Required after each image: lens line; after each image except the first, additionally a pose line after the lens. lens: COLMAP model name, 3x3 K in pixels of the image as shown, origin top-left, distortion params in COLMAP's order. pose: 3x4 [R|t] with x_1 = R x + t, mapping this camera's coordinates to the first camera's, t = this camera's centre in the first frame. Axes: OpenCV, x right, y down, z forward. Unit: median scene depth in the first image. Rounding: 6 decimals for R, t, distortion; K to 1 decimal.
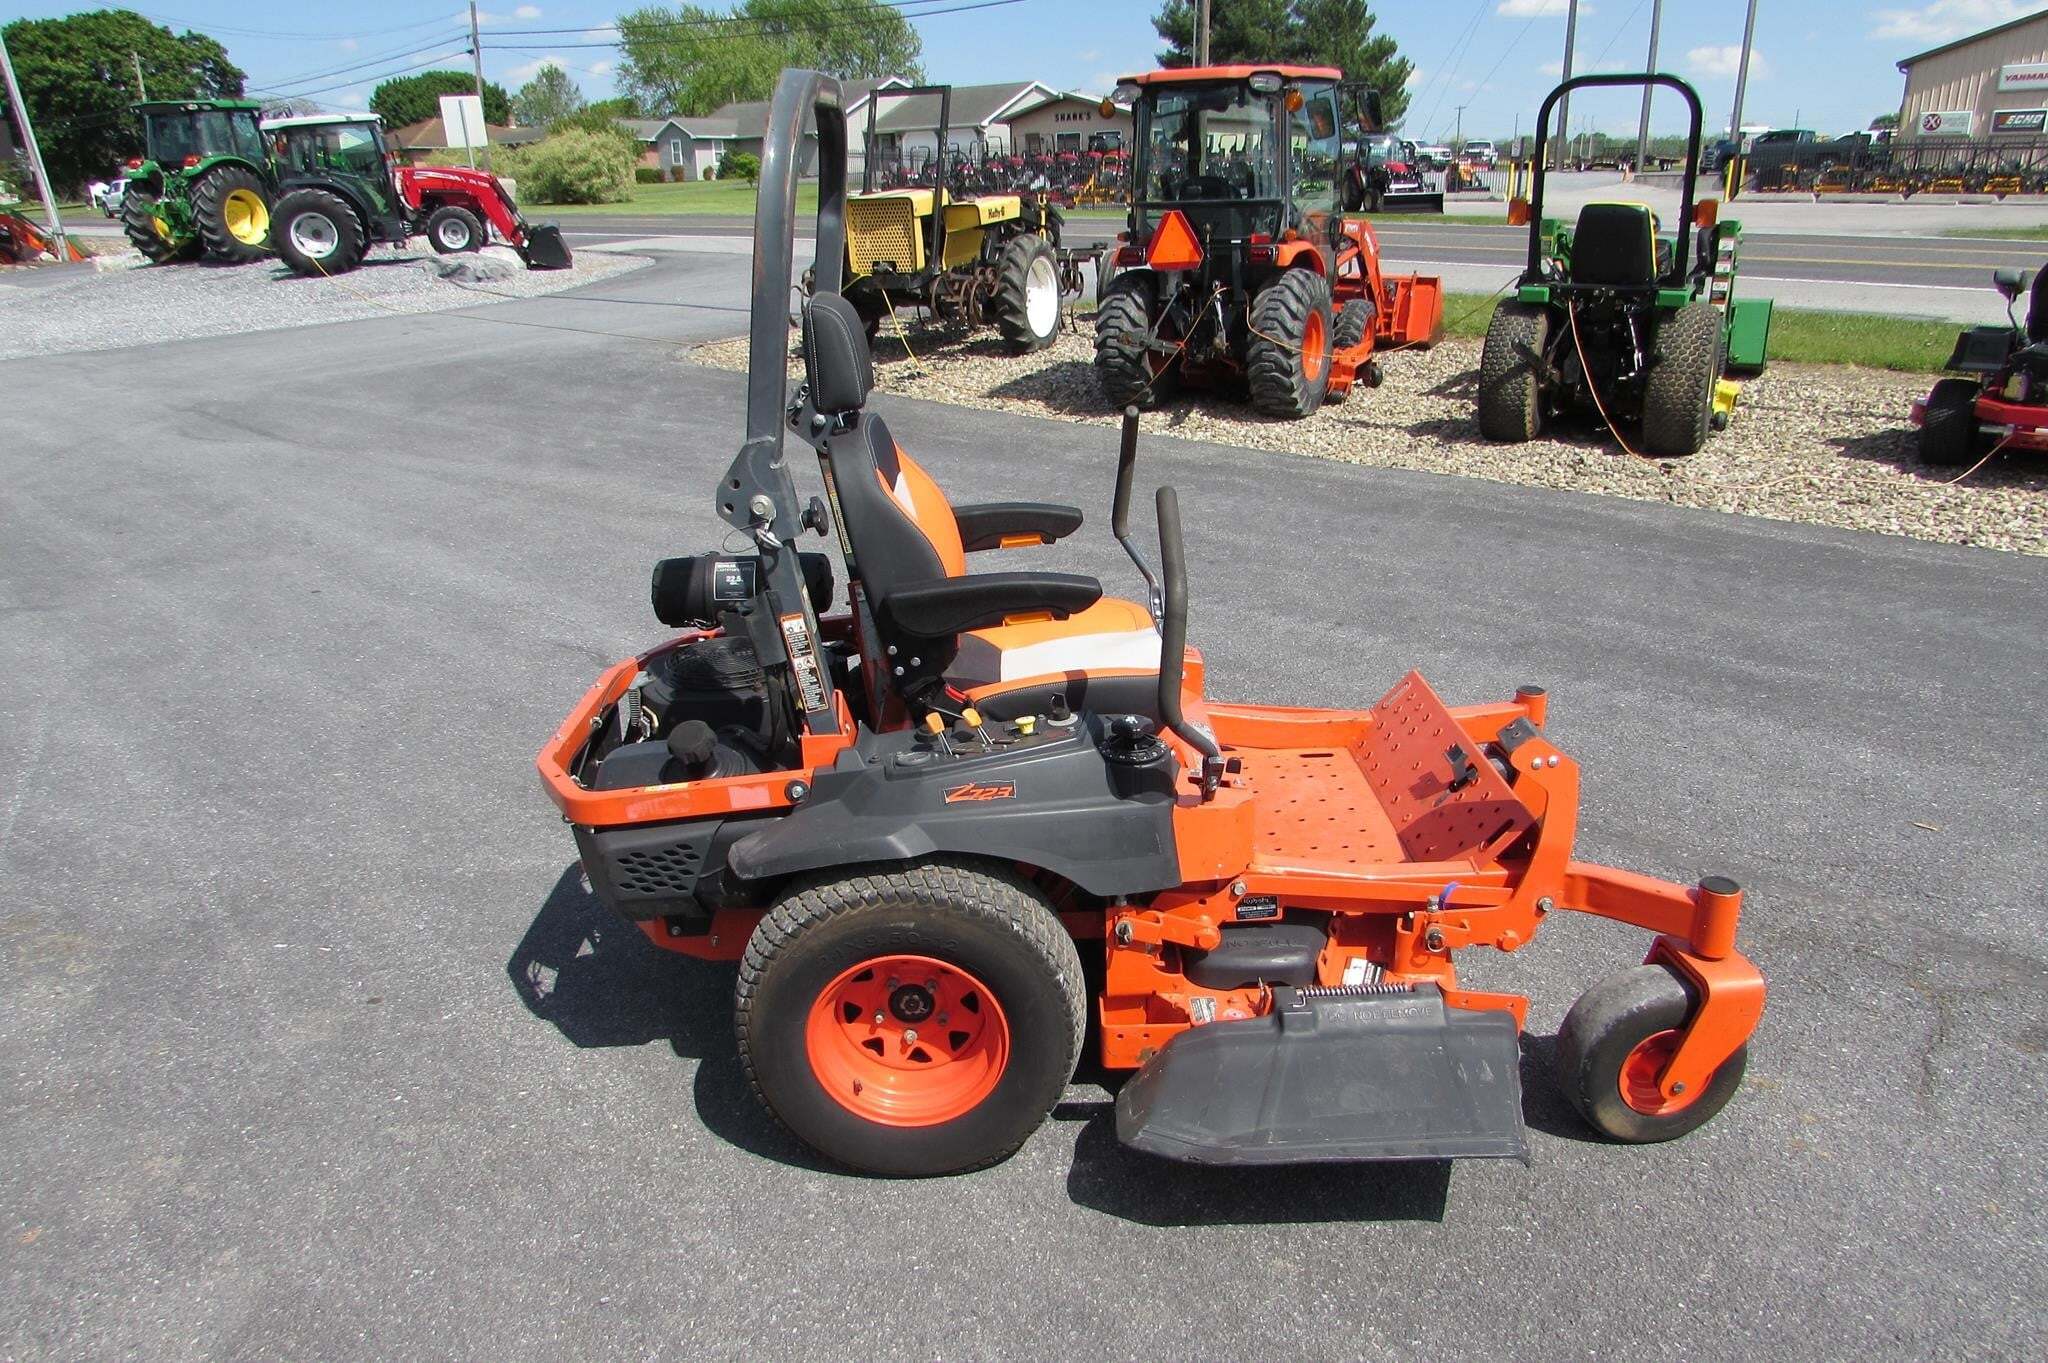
lens RADIAL K [[1458.8, 0, 1029.5], [0, 1458.8, 724.8], [0, 0, 1]] dist [-0.042791, 0.029634]
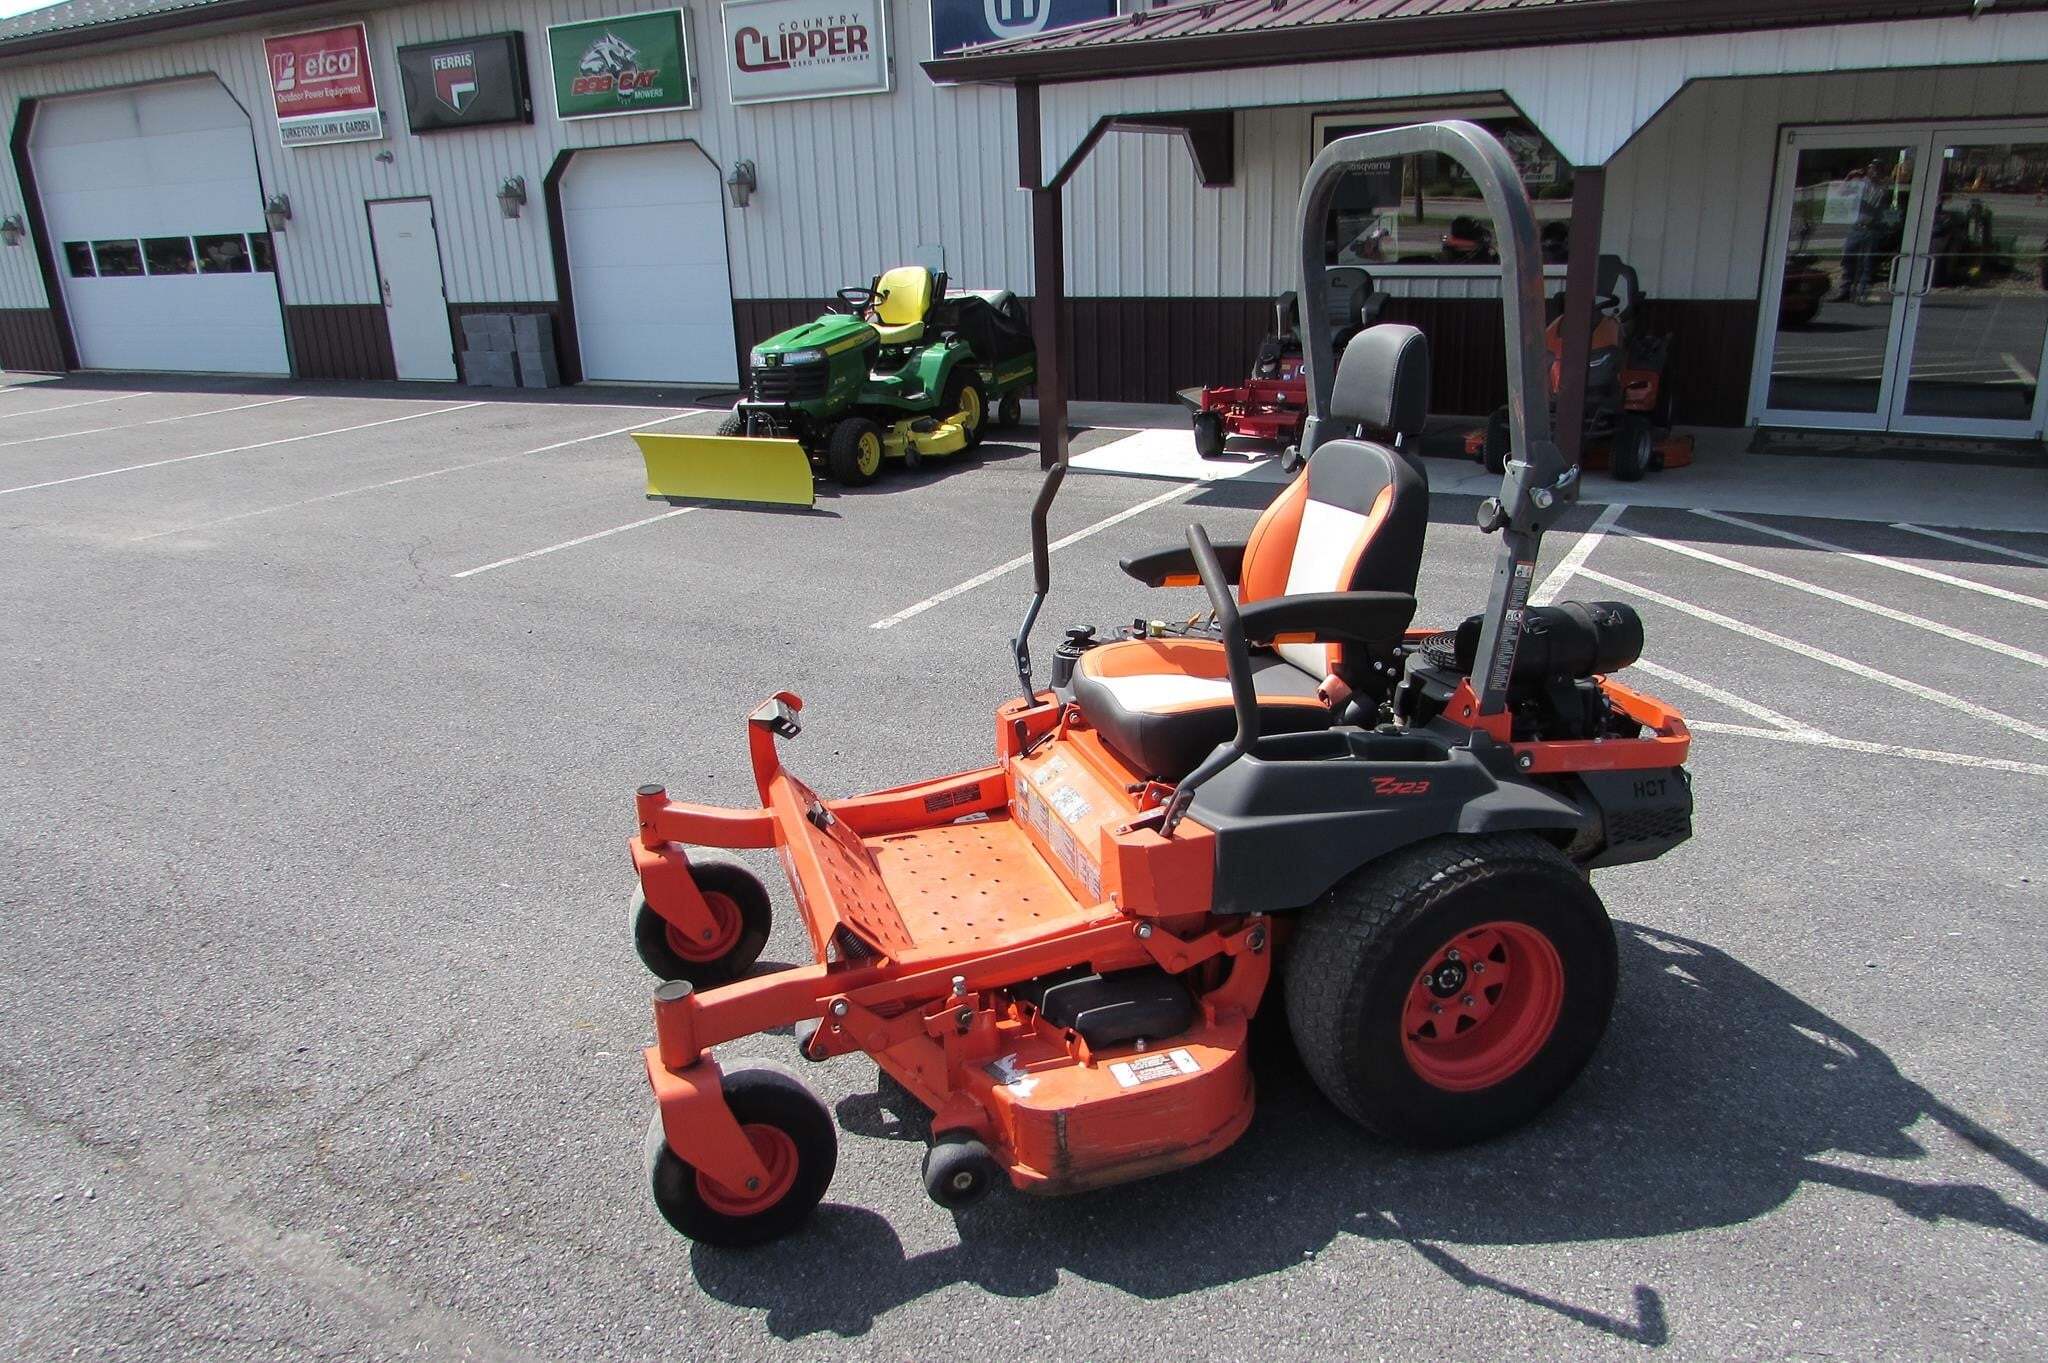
lens RADIAL K [[1458.8, 0, 1030.8], [0, 1458.8, 717.4], [0, 0, 1]] dist [-0.042791, 0.029634]
pose [[-0.958326, 0.143203, -0.247191, 0.161025], [-0.051772, 0.763898, 0.643257, -0.281281], [0.280945, 0.629247, -0.724650, 0.703801]]
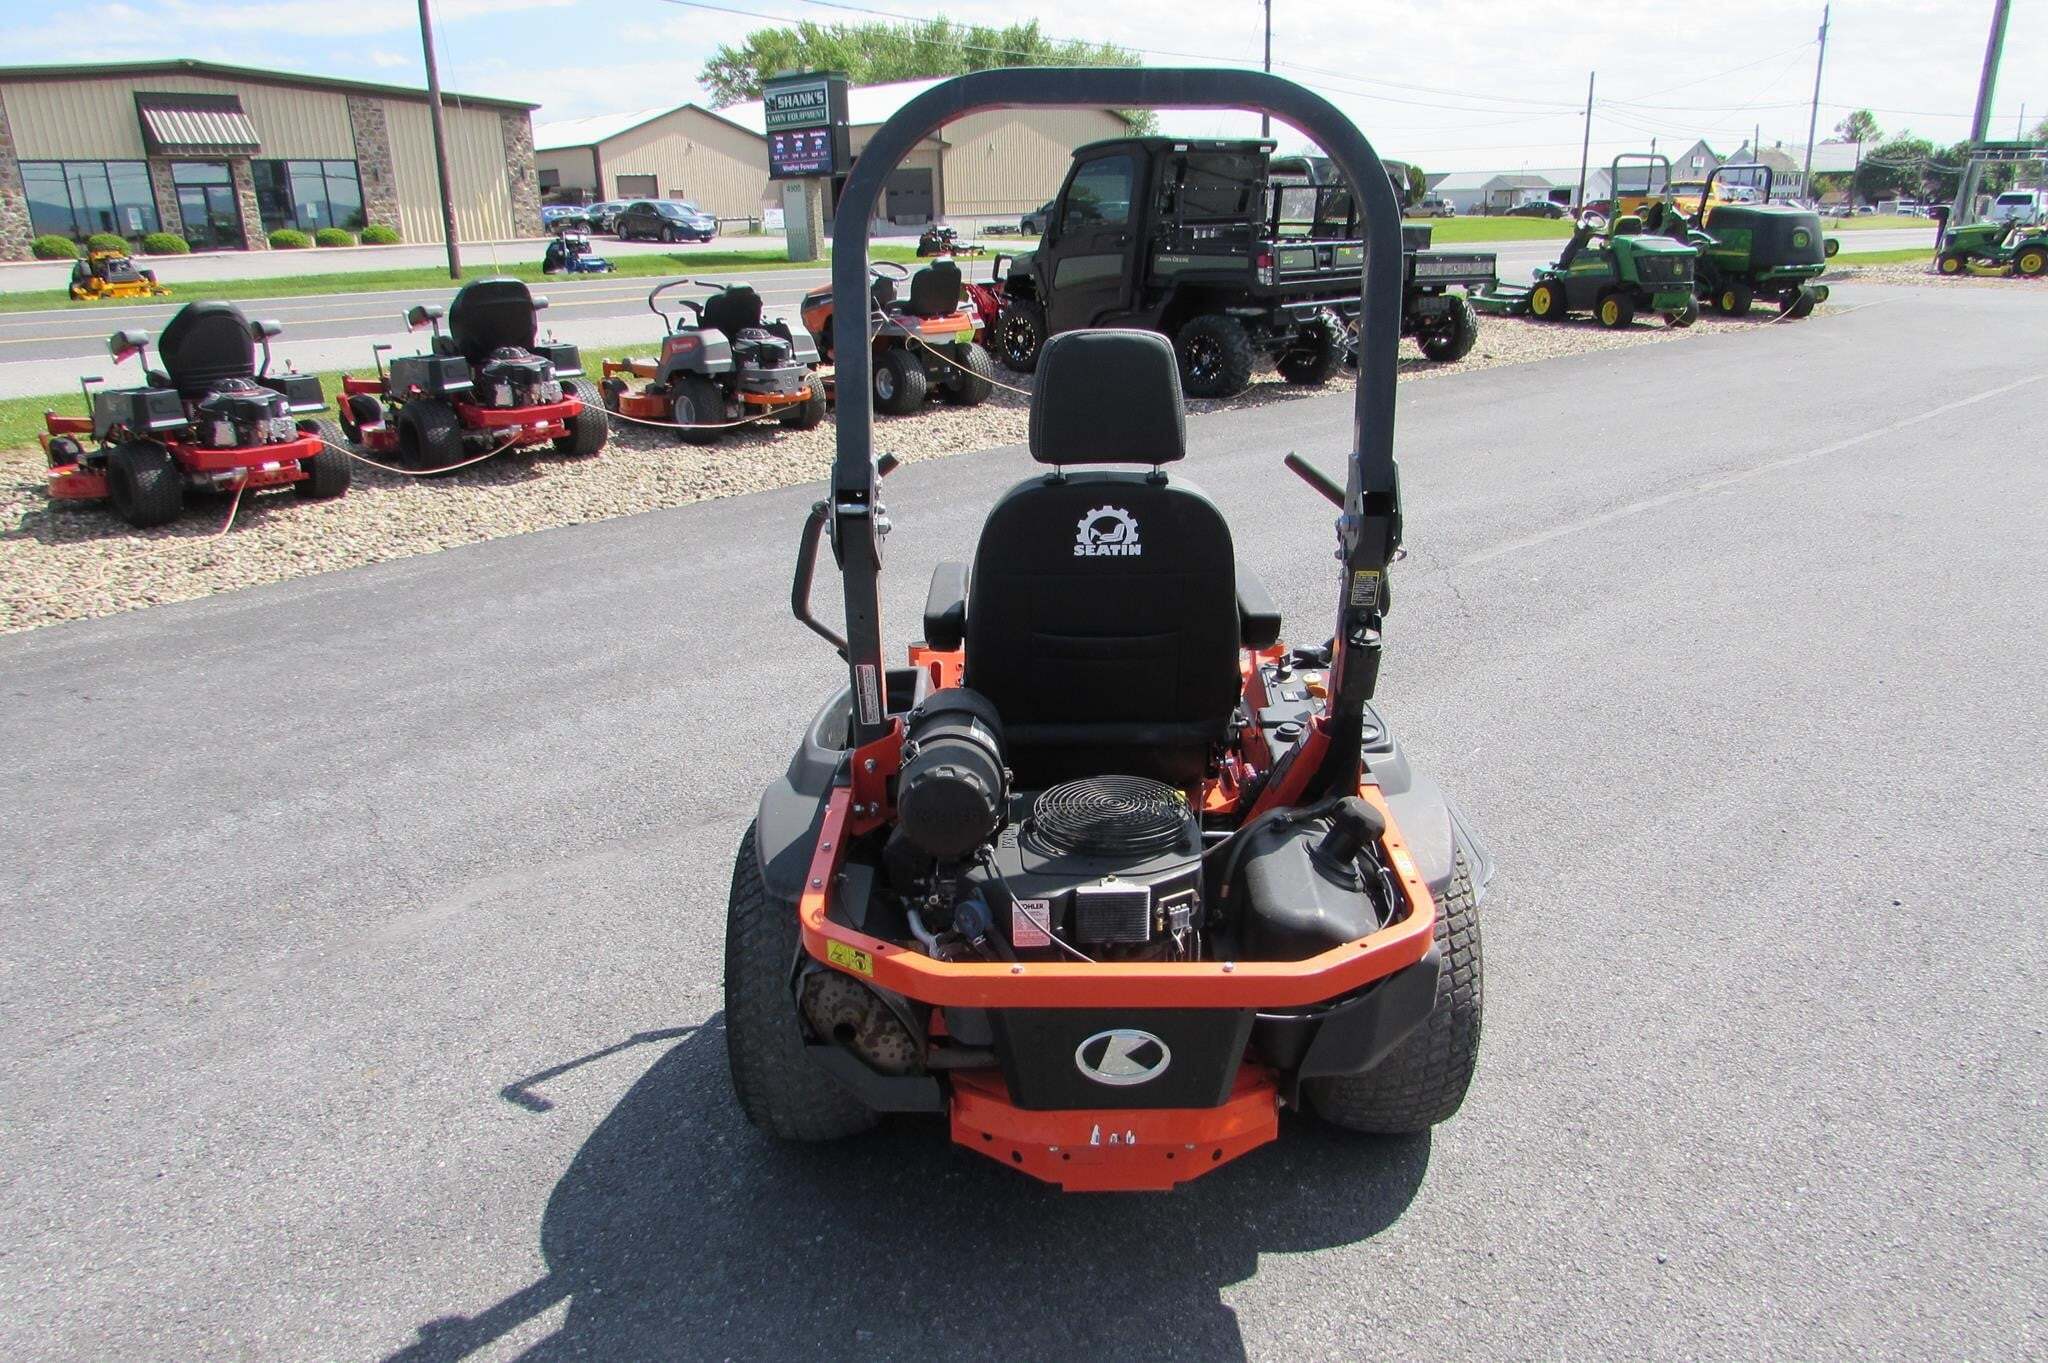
lens RADIAL K [[1458.8, 0, 1044.1], [0, 1458.8, 725.4], [0, 0, 1]] dist [-0.042791, 0.029634]
pose [[0.000777, -0.327967, 0.944689, -0.375302], [0.378915, 0.874342, 0.303234, -0.135916], [-0.925431, 0.357721, 0.124951, 0.374128]]
